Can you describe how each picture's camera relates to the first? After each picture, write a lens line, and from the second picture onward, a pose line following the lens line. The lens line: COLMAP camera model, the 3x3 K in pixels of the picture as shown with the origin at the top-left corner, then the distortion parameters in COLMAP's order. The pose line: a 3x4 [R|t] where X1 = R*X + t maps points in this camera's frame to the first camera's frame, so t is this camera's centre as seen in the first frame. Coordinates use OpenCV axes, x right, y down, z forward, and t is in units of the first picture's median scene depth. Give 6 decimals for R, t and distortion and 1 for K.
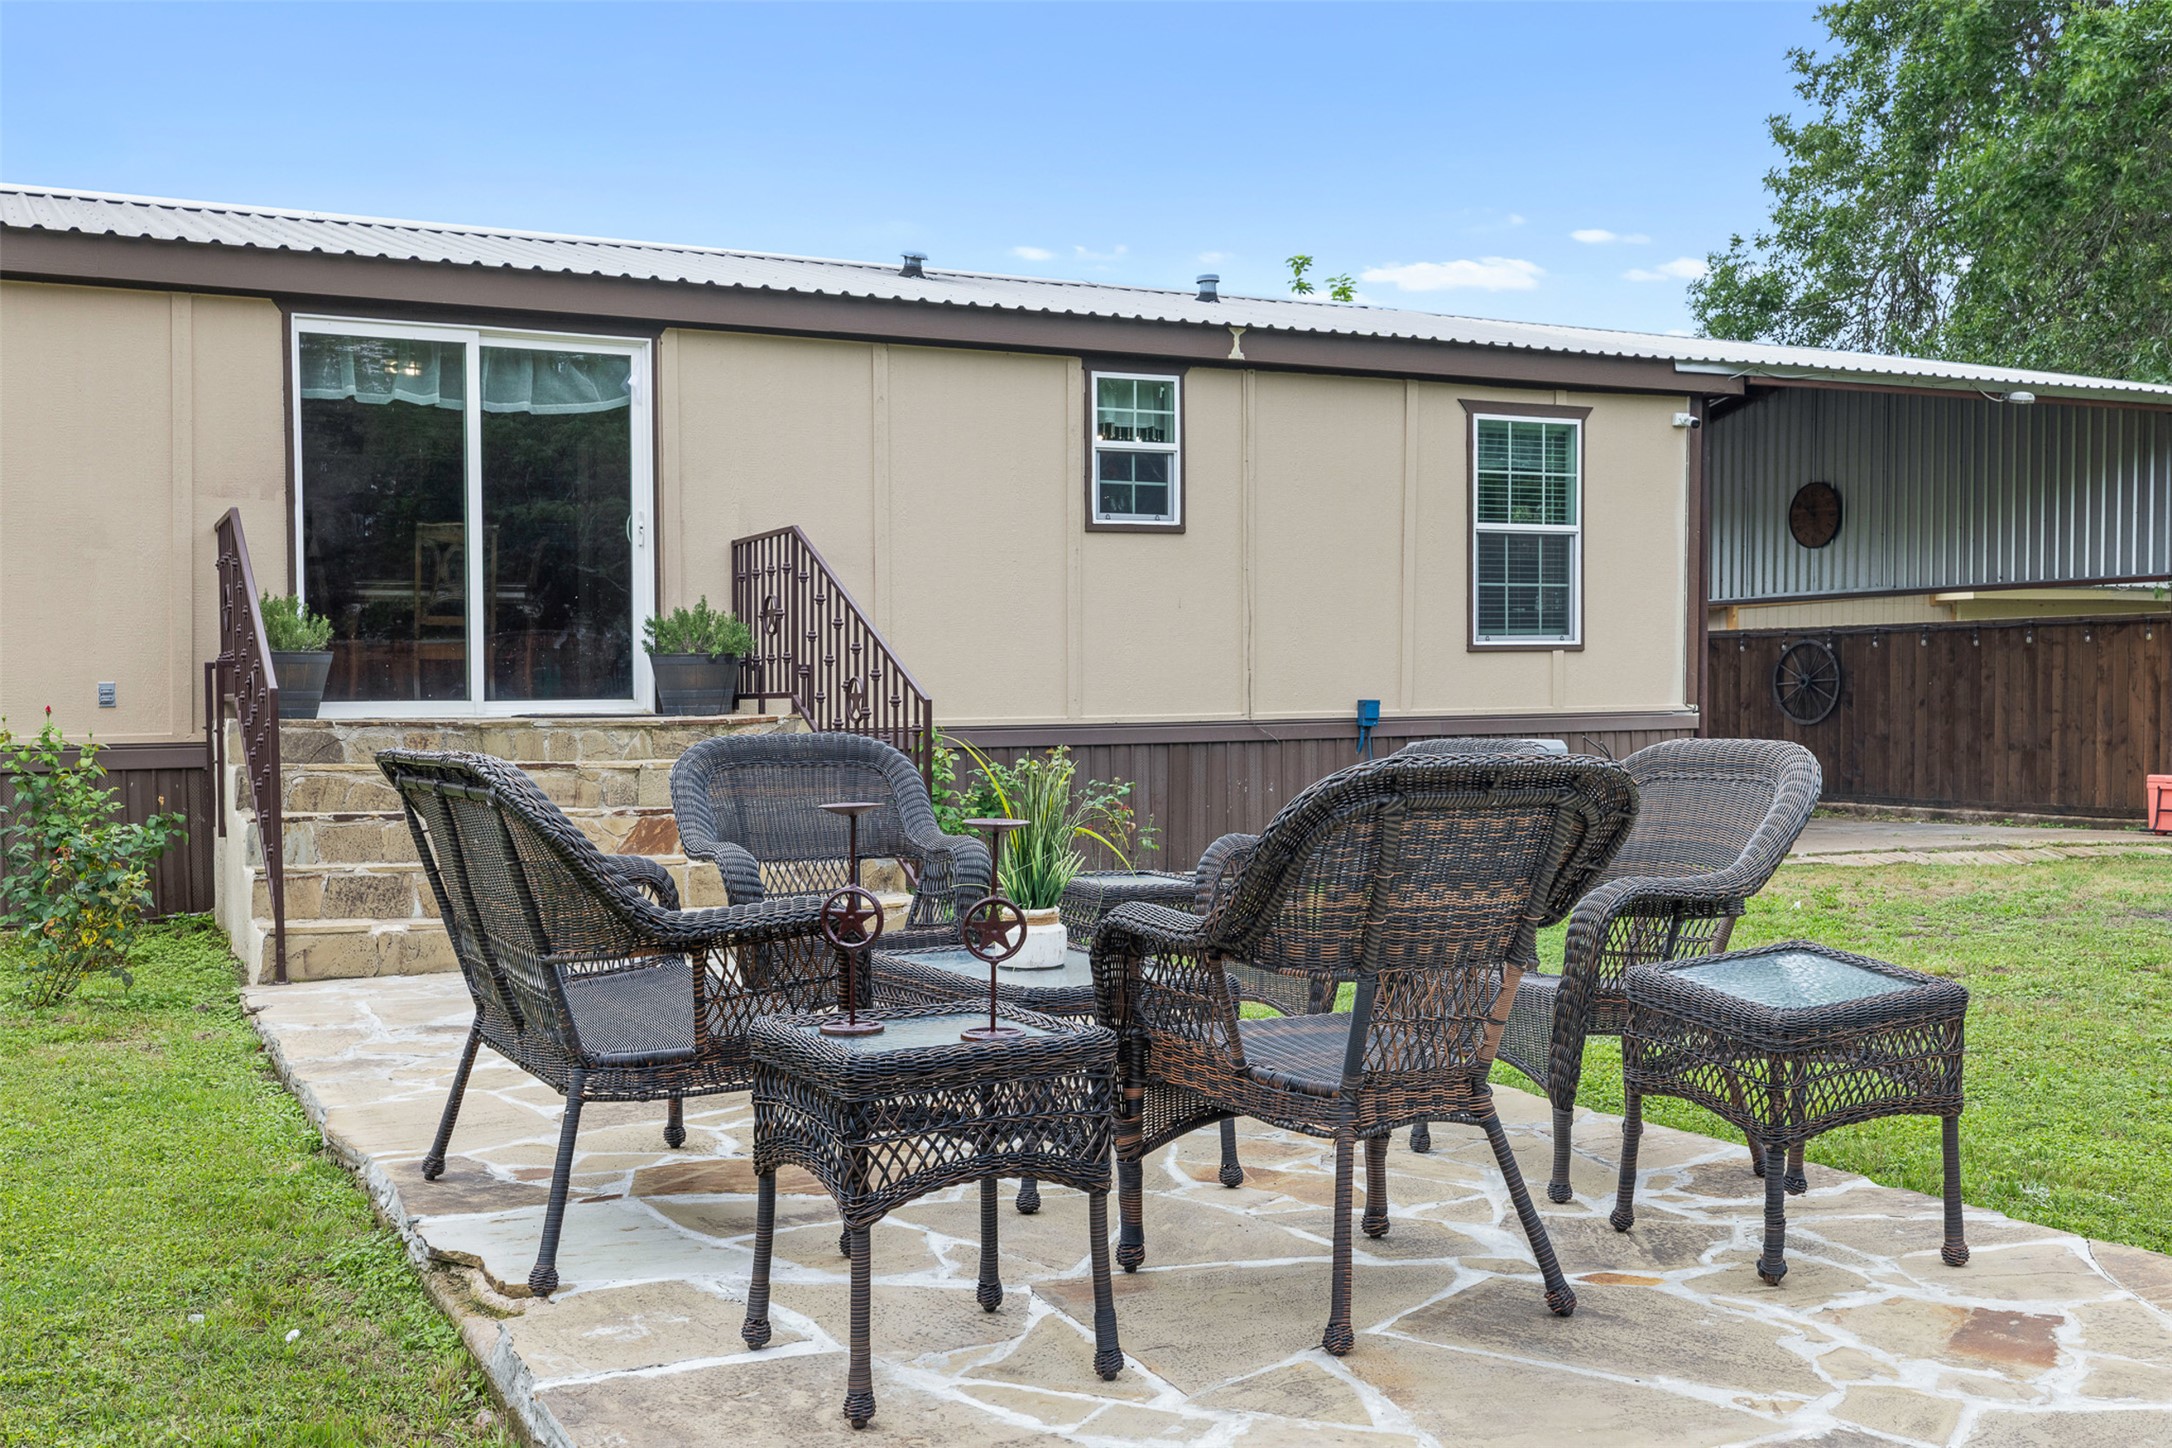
lens RADIAL K [[2076.7, 0, 1090.7], [0, 2076.7, 733.9], [0, 0, 1]] dist [-0.002431, 0.000000]
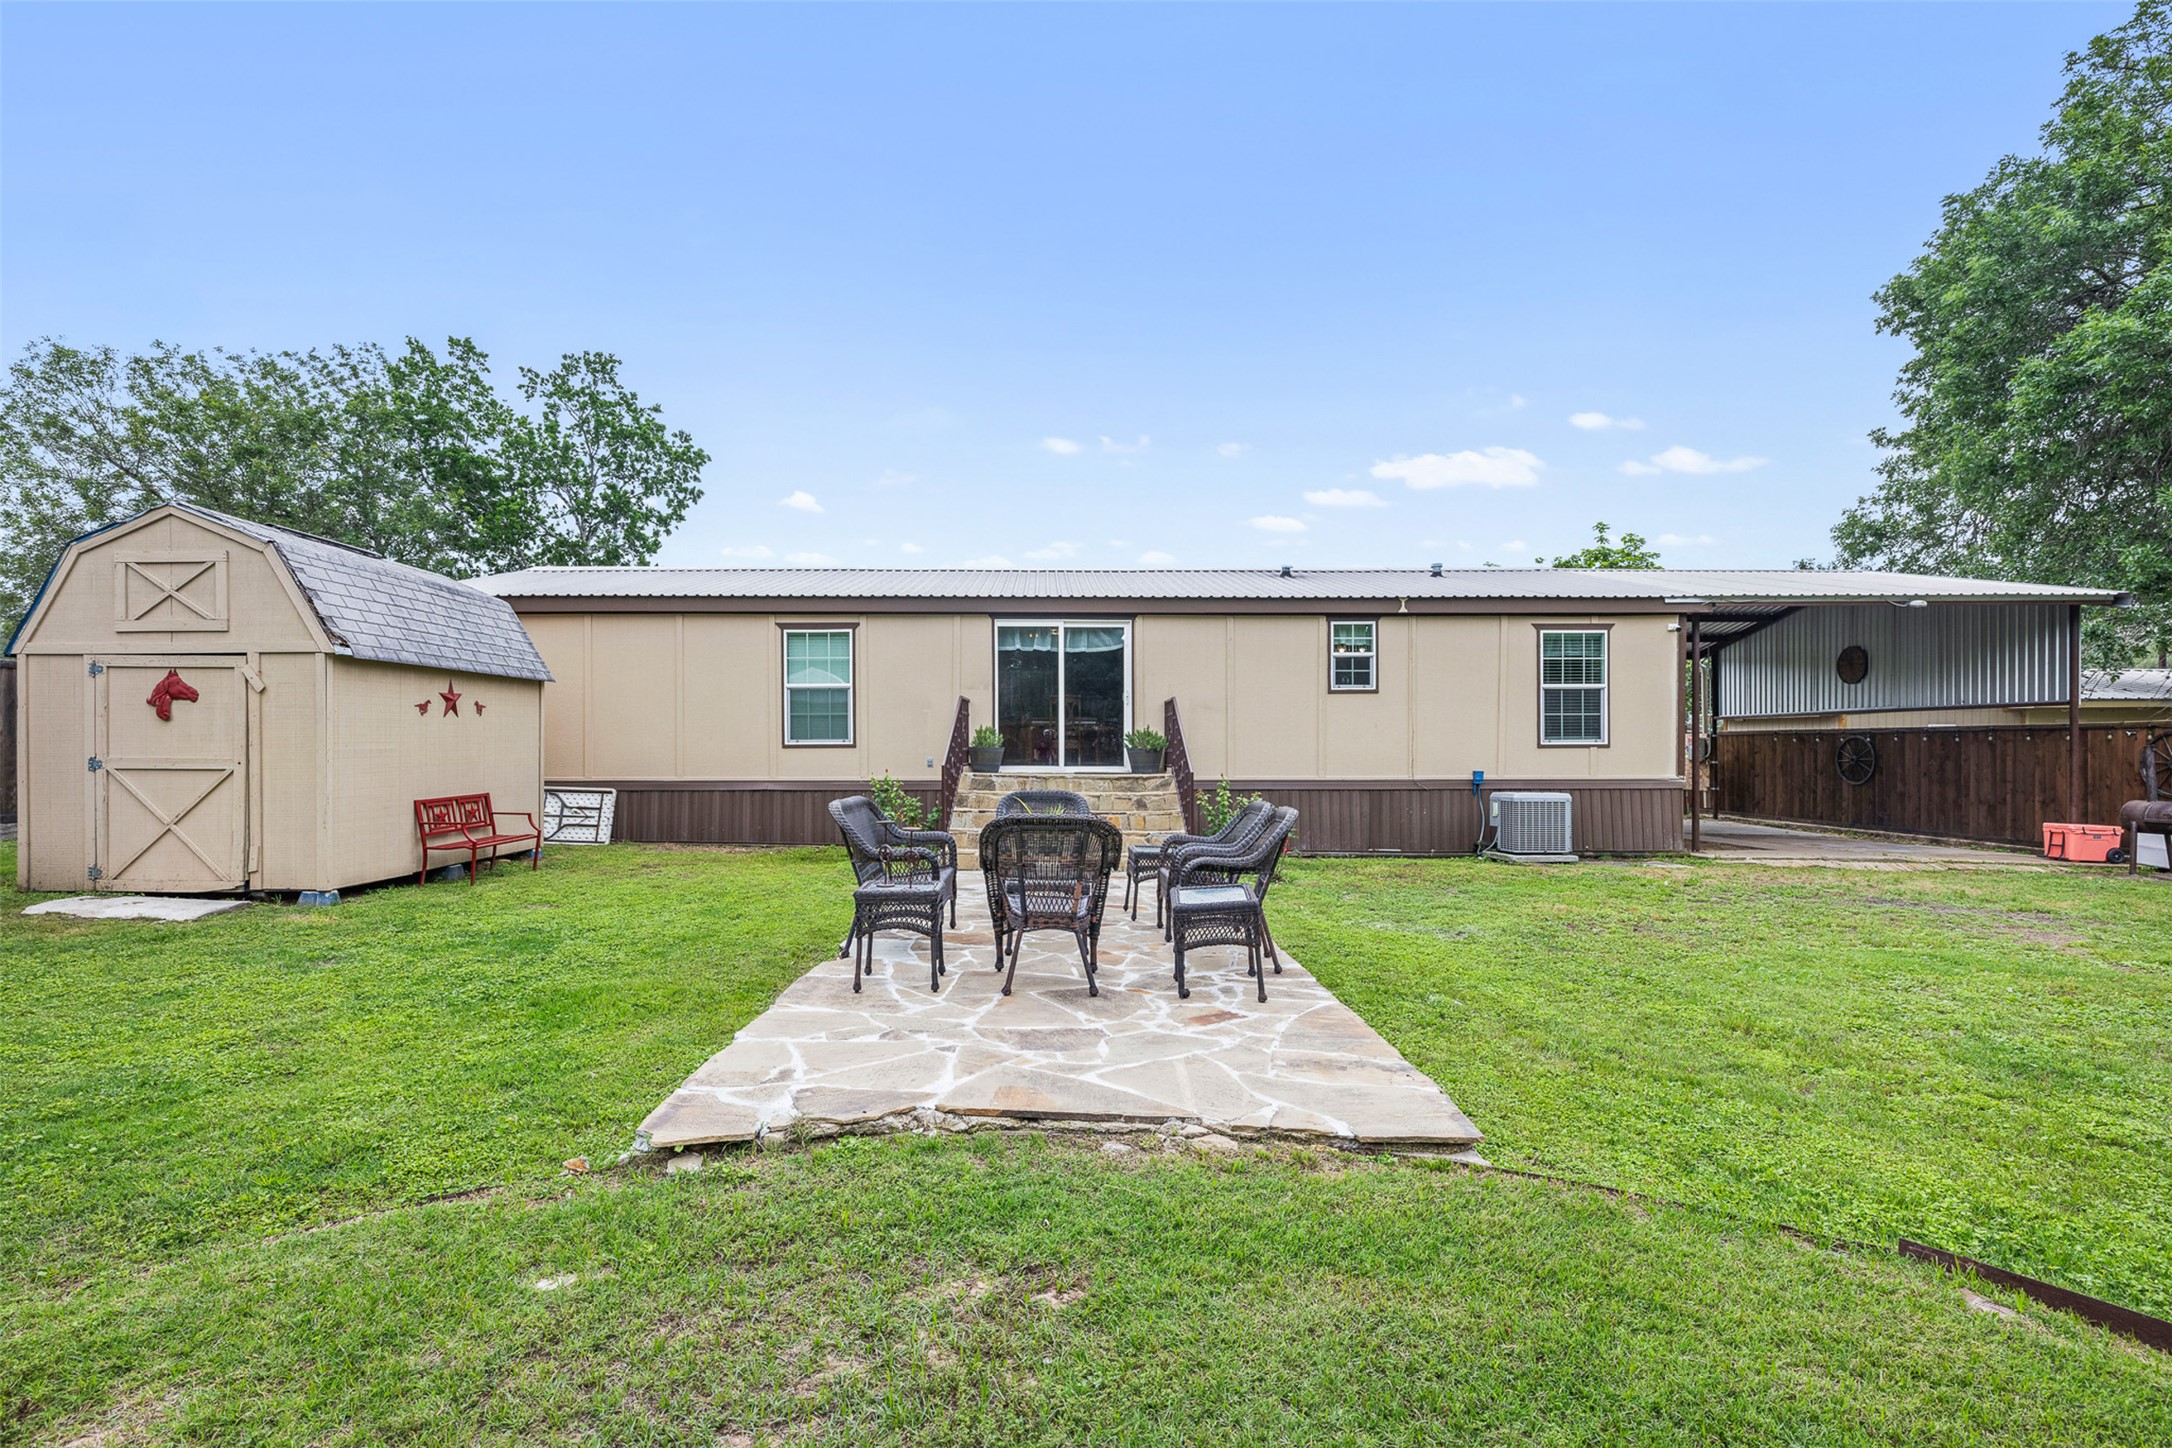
lens RADIAL K [[1011.0, 0, 1070.8], [0, 1011.0, 742.9], [0, 0, 1]] dist [0.004929, 0.001692]
pose [[0.899132, 0.007266, -0.437617, 0.199549], [-0.018811, 0.999580, -0.022053, -0.013436], [0.437273, 0.028061, 0.898891, -0.084442]]
